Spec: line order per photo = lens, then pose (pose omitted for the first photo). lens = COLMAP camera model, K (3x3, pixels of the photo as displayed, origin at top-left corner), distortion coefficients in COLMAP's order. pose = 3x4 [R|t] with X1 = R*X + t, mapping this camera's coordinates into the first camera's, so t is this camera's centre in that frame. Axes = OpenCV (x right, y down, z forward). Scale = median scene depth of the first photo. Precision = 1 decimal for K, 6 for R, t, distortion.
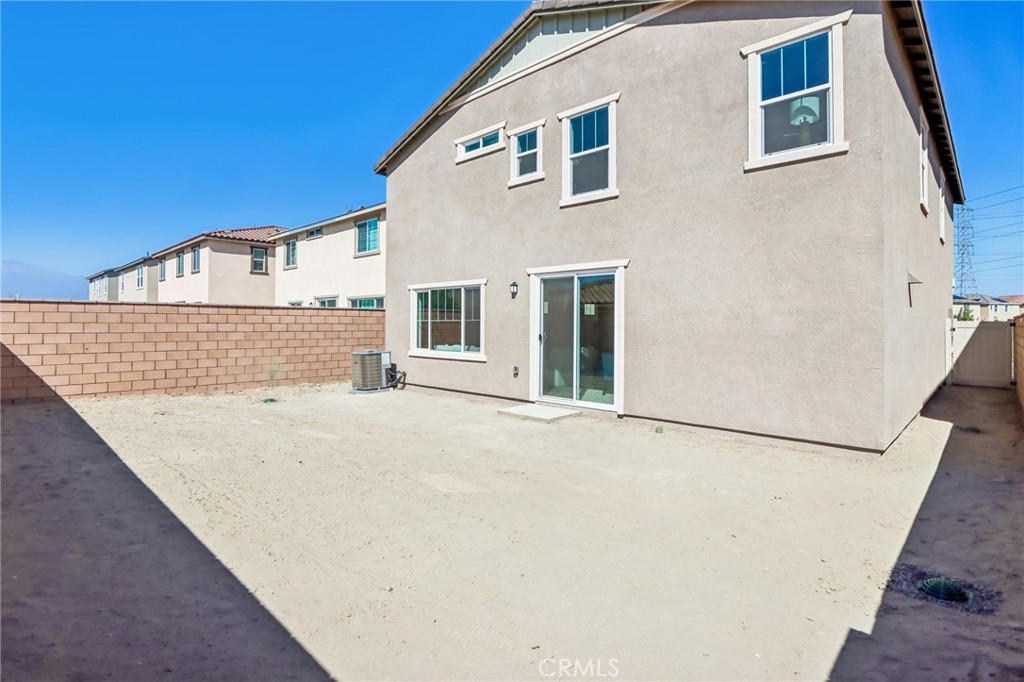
lens RADIAL K [[503.9, 0, 510.9], [0, 503.9, 325.2], [0, 0, 1]] dist [-0.015984, 0.000118]
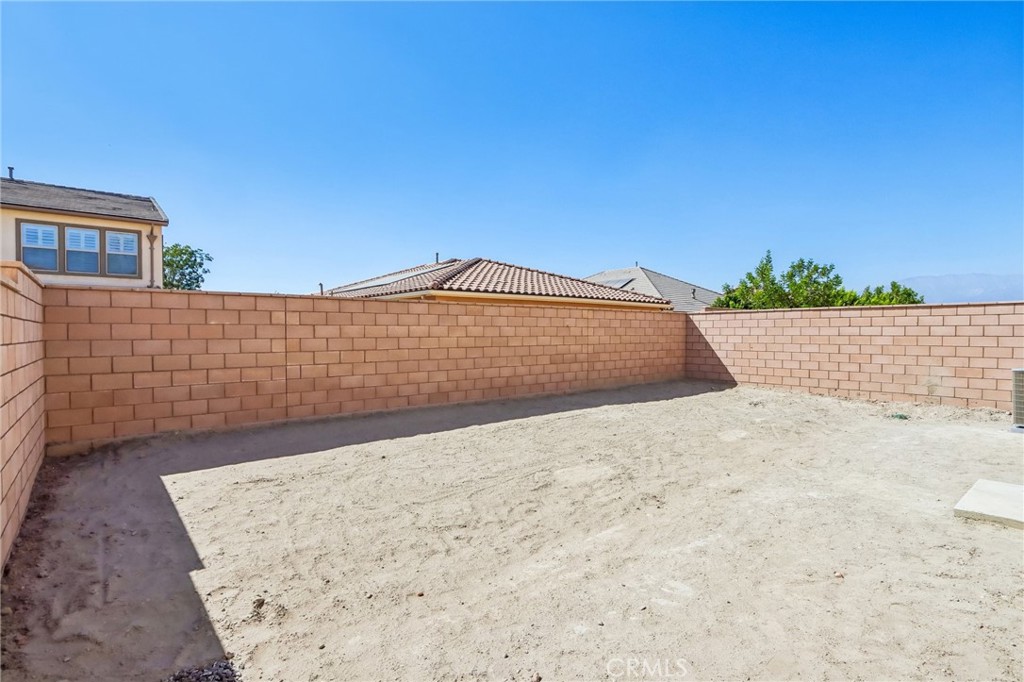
lens RADIAL K [[503.9, 0, 510.9], [0, 503.9, 325.2], [0, 0, 1]] dist [-0.015984, 0.000118]
pose [[-0.121403, -0.016647, -0.992464, 0.437466], [-0.000087, 0.999860, -0.016761, 0.009839], [0.992603, -0.001949, -0.121388, 0.456991]]
